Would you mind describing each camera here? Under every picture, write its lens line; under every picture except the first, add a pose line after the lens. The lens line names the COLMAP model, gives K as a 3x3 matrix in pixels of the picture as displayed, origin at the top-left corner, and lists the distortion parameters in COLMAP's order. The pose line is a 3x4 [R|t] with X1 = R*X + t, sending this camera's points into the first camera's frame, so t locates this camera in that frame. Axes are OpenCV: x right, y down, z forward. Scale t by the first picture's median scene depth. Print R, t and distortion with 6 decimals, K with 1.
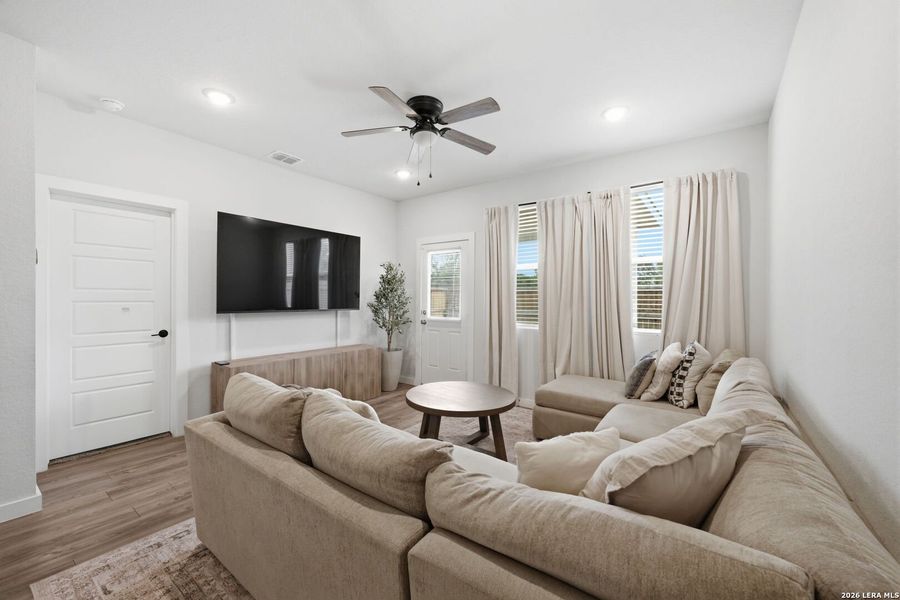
lens RADIAL K [[357.9, 0, 450.0], [0, 357.9, 299.2], [0, 0, 1]] dist [-0.001178, -0.000033]
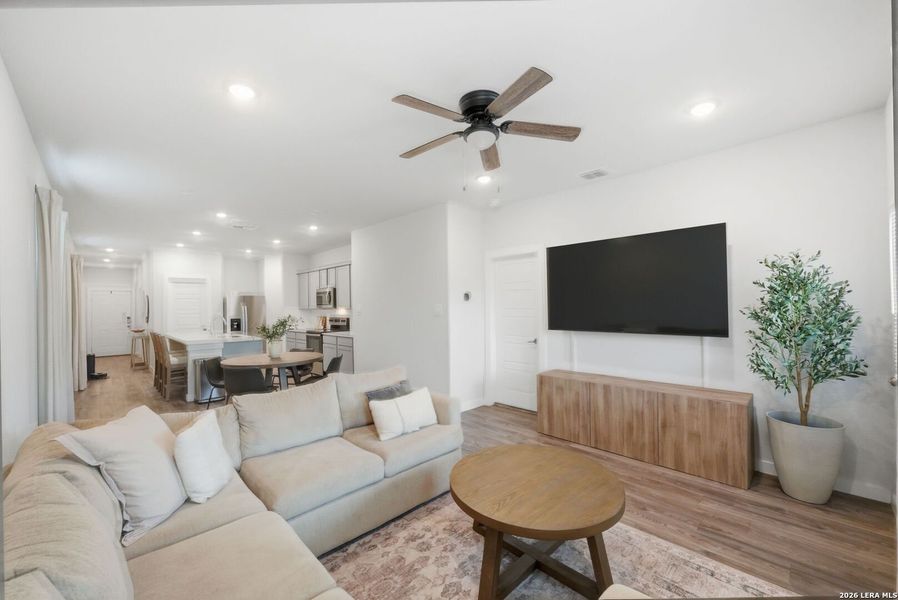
lens RADIAL K [[362.3, 0, 444.8], [0, 362.3, 299.0], [0, 0, 1]] dist [-0.002018, -0.000542]
pose [[-0.169306, -0.017202, -0.985413, 0.535420], [0.013720, 0.999710, -0.019809, -0.037223], [0.985468, -0.016873, -0.169021, 0.711974]]
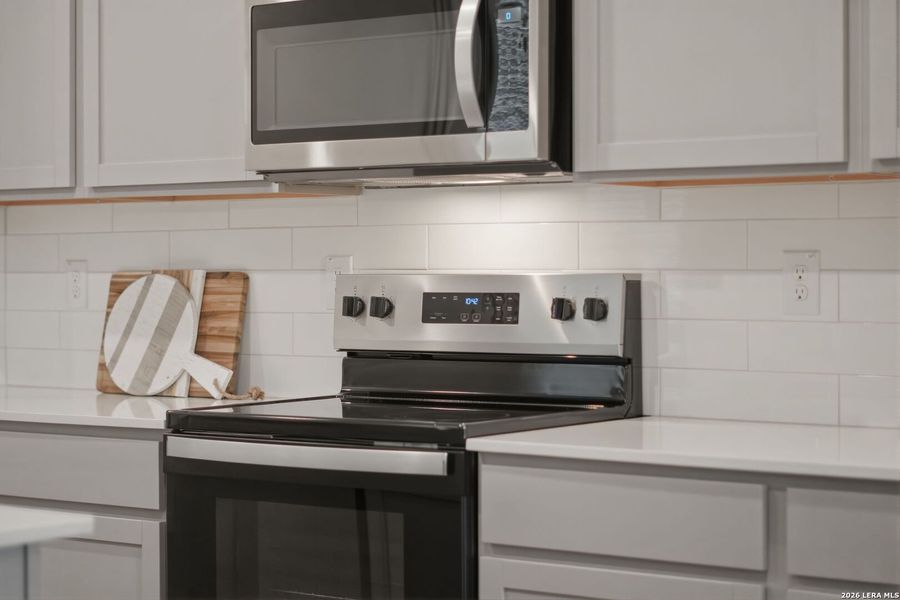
lens RADIAL K [[1982.3, 0, 450.0], [0, 1982.3, 300.0], [0, 0, 1]] dist [-0.013761, 0.005954]
pose [[-0.002879, 0.012935, -0.999912, -0.266207], [0.001165, 0.999916, 0.012932, 0.015008], [0.999995, -0.001127, -0.002893, -0.207618]]
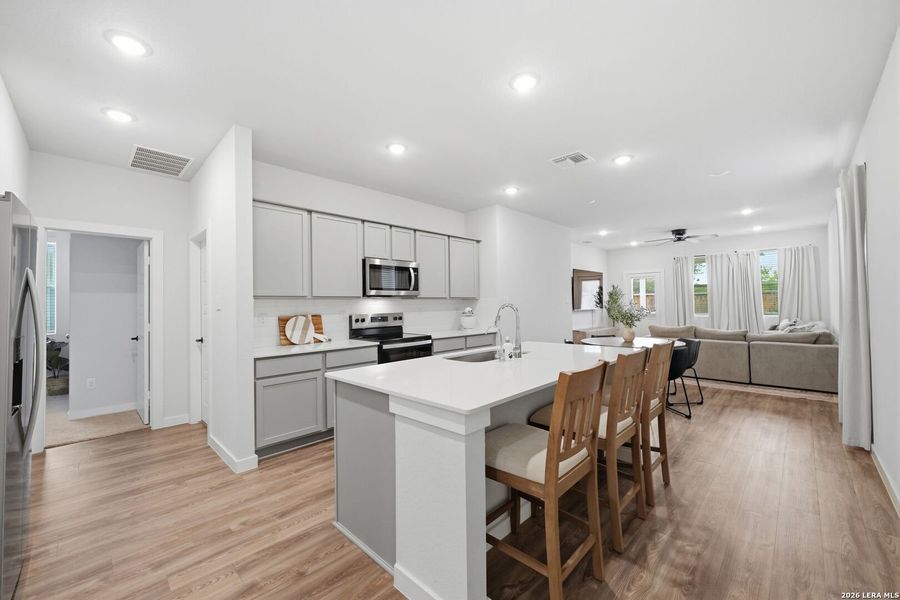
lens RADIAL K [[355.9, 0, 452.2], [0, 355.9, 299.2], [0, 0, 1]] dist [0.001284, 0.000121]
pose [[0.990160, -0.021416, -0.138295, -0.938517], [0.018945, 0.999637, -0.019154, -0.003622], [0.138655, 0.016345, 0.990206, -1.253513]]
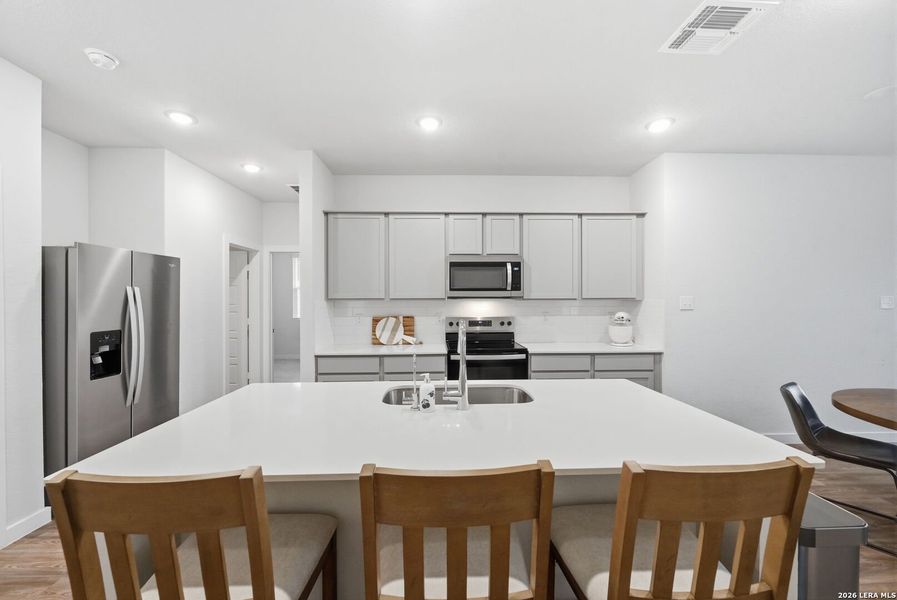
lens RADIAL K [[358.5, 0, 448.5], [0, 358.5, 300.0], [0, 0, 1]] dist [-0.003214, -0.000215]
pose [[0.619317, -0.003832, -0.785131, -0.611570], [0.003127, 0.999992, -0.002415, -0.028299], [0.785135, -0.000959, 0.619324, -0.860171]]
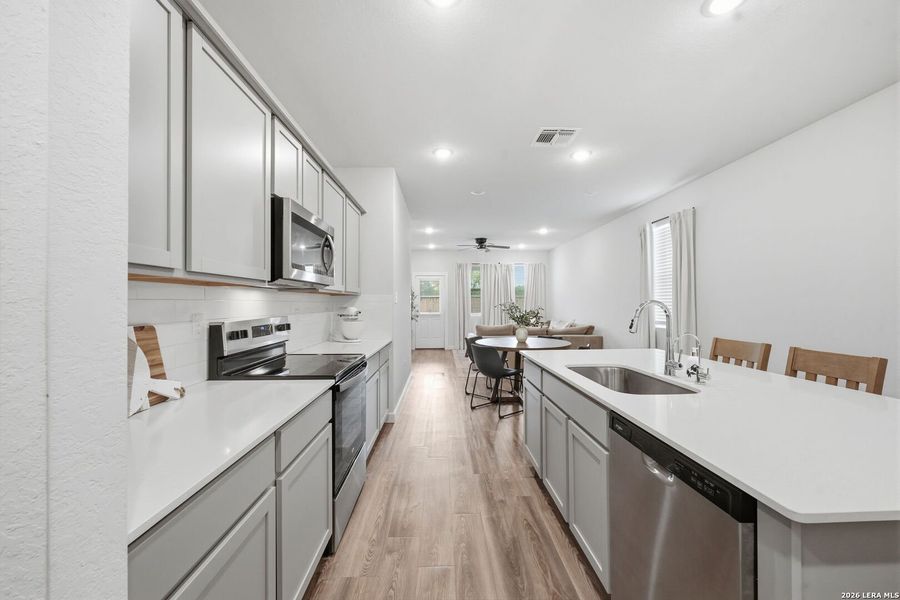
lens RADIAL K [[357.9, 0, 450.0], [0, 357.9, 299.2], [0, 0, 1]] dist [-0.001178, -0.000033]
pose [[0.788193, -0.003123, 0.615421, -1.420321], [0.013201, 0.999843, -0.011832, -0.003626], [-0.615287, 0.017450, 0.788110, -0.791161]]
